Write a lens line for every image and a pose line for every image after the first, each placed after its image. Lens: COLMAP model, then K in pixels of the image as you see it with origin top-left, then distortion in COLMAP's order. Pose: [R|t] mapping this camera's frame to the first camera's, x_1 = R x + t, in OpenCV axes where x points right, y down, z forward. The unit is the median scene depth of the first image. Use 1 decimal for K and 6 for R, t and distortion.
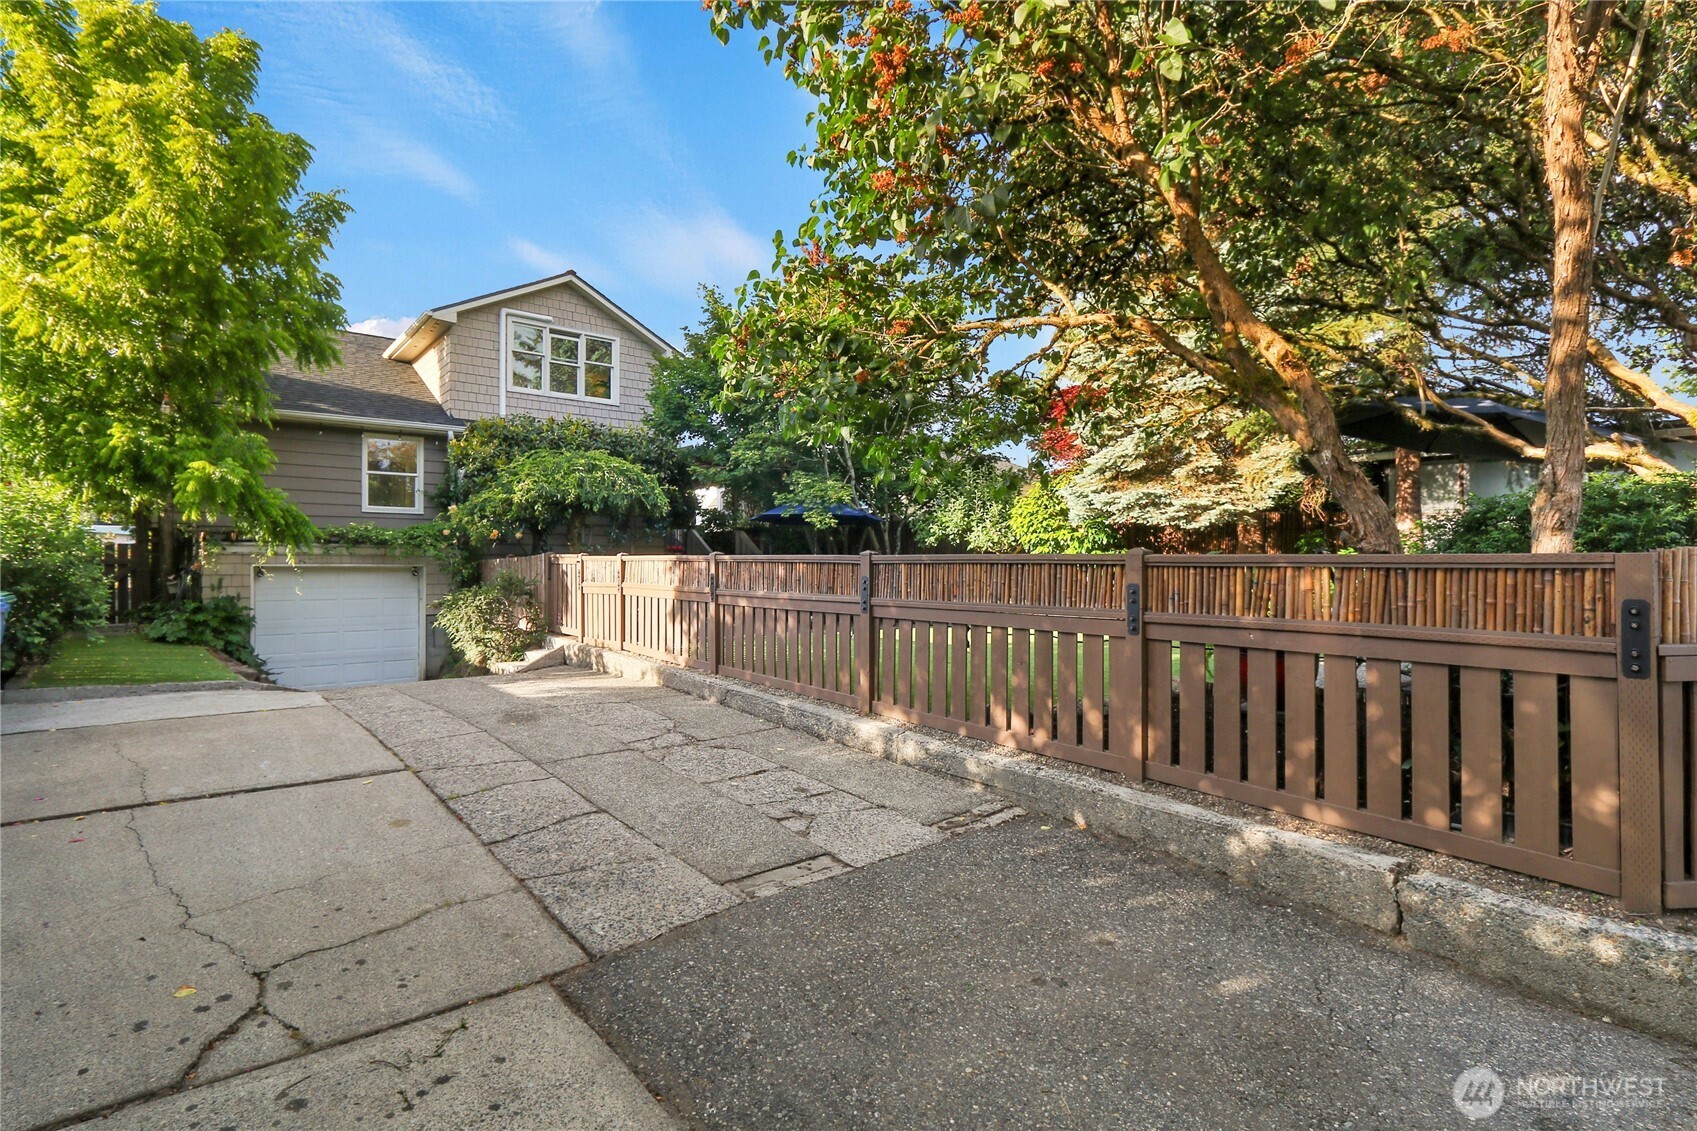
lens RADIAL K [[791.4, 0, 848.5], [0, 791.4, 565.5], [0, 0, 1]] dist [0.001087, 0.000123]
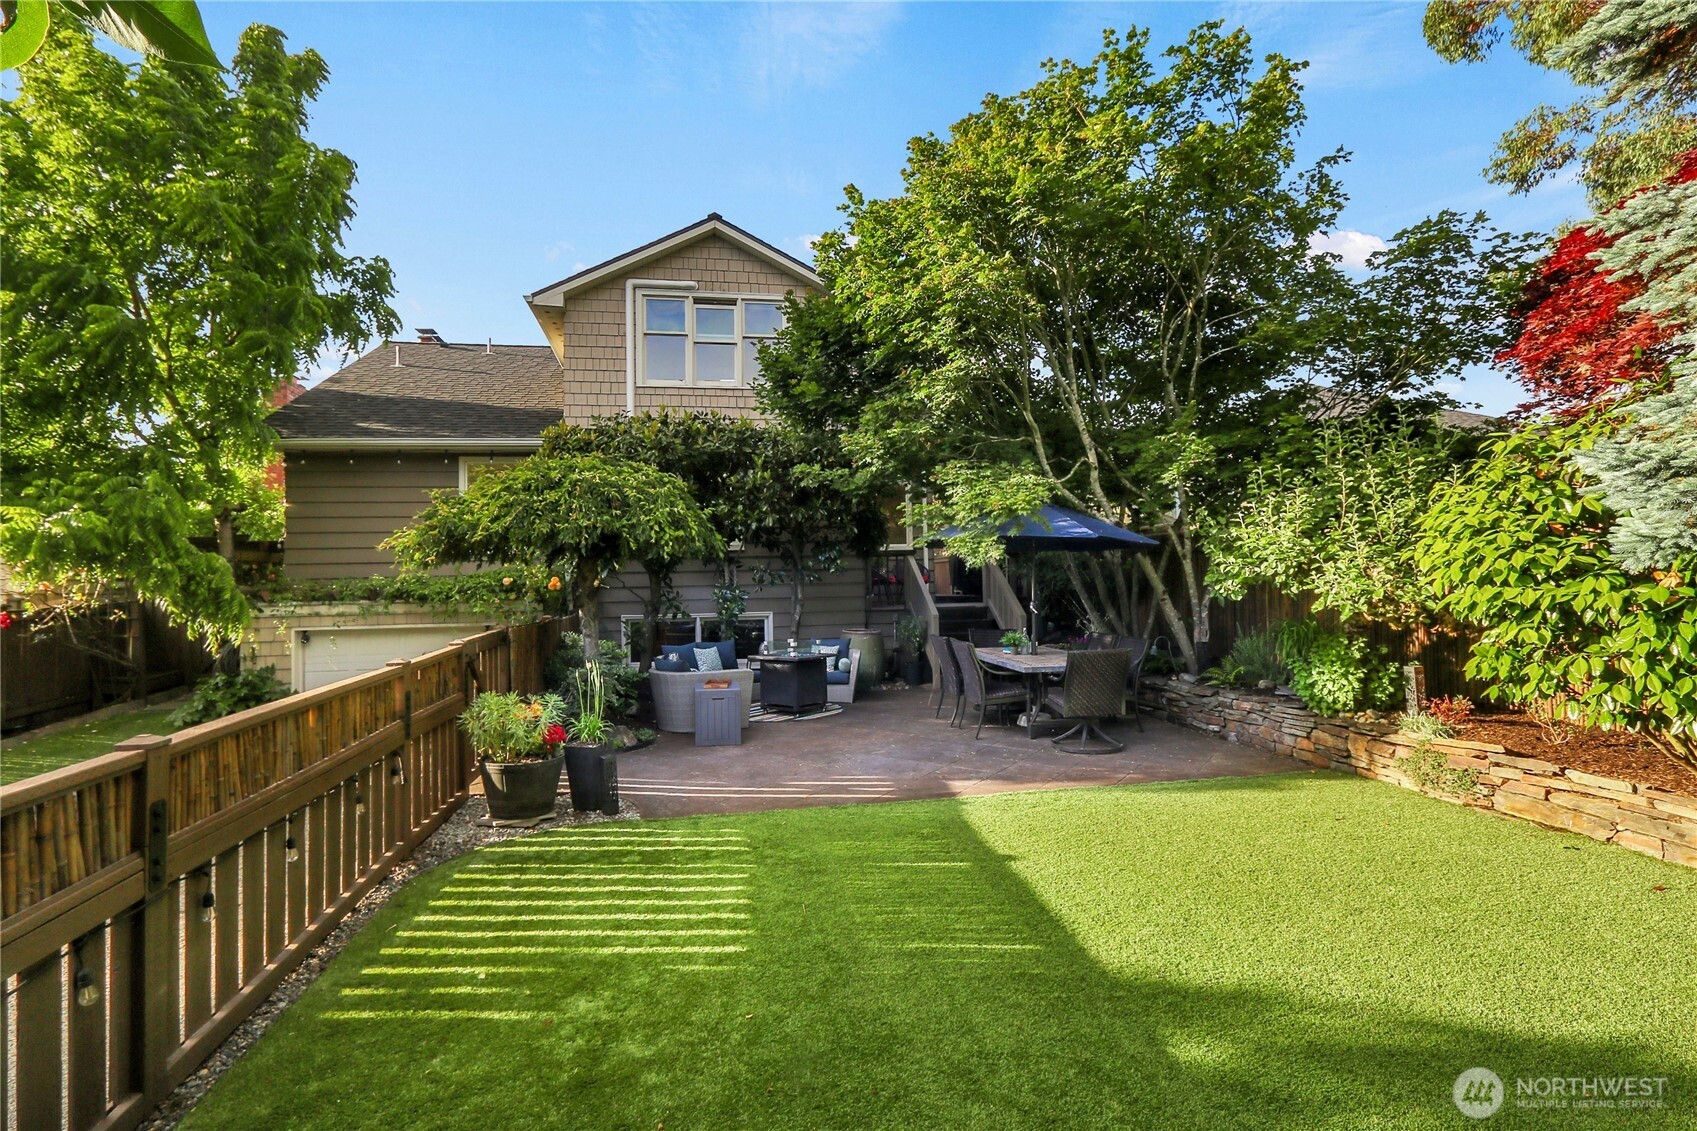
lens RADIAL K [[805.2, 0, 848.5], [0, 805.2, 565.5], [0, 0, 1]] dist [-0.028167, 0.000110]
pose [[0.870875, -0.017500, -0.491192, 0.145264], [0.014710, 0.999846, -0.009541, -0.045138], [0.491283, 0.001083, 0.870999, 0.505726]]
